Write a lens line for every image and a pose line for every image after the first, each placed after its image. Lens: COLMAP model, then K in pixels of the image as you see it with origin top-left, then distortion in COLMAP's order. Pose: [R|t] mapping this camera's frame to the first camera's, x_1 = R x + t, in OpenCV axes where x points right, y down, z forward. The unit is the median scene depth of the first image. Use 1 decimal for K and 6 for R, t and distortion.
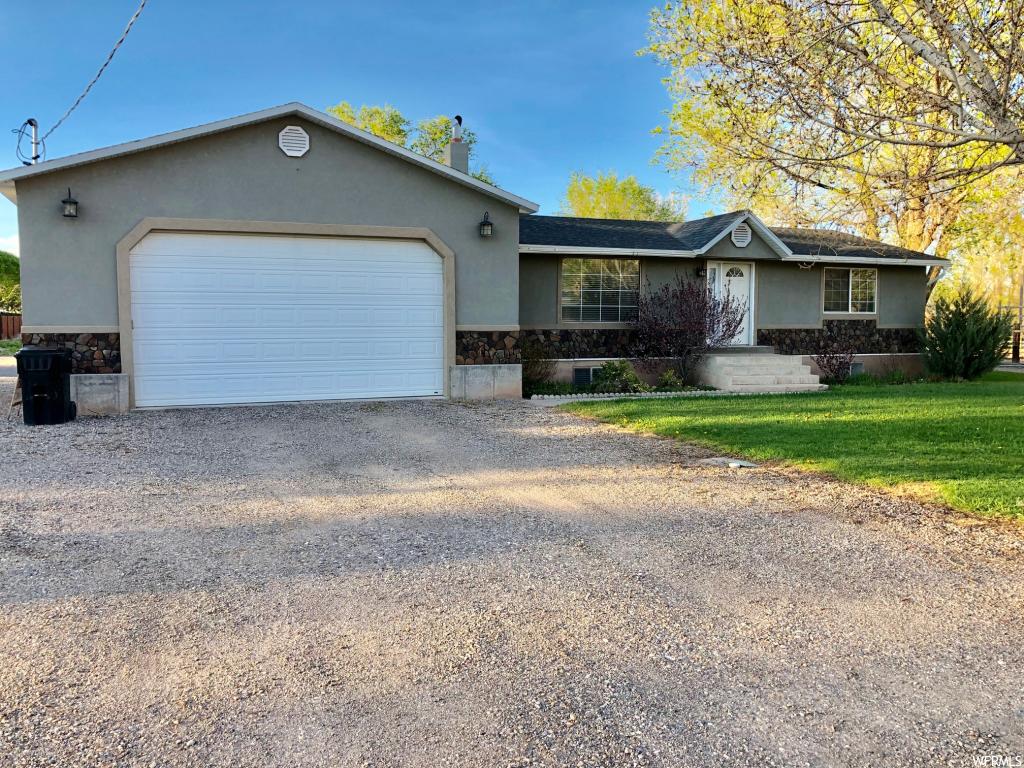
lens RADIAL K [[841.3, 0, 512.4], [0, 841.3, 389.0], [0, 0, 1]] dist [0.014524, -0.002766]
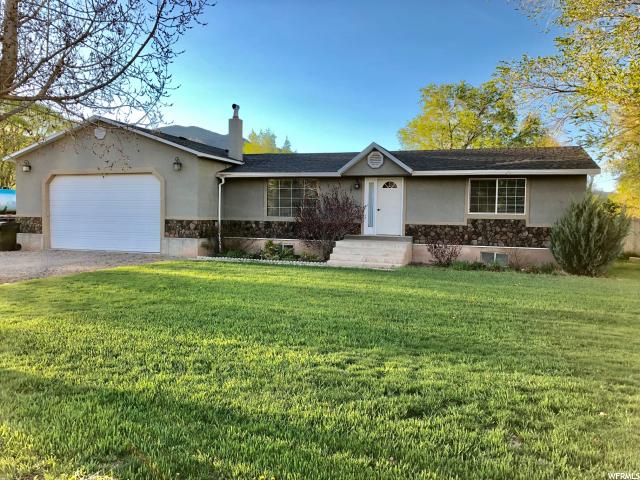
lens RADIAL K [[525.8, 0, 320.4], [0, 525.8, 237.8], [0, 0, 1]] dist [0.014524, -0.002766]
pose [[0.760194, 0.039297, -0.648507, 0.817737], [-0.069450, 0.997365, -0.020975, -0.021996], [0.645974, 0.060984, 0.760920, 0.259093]]
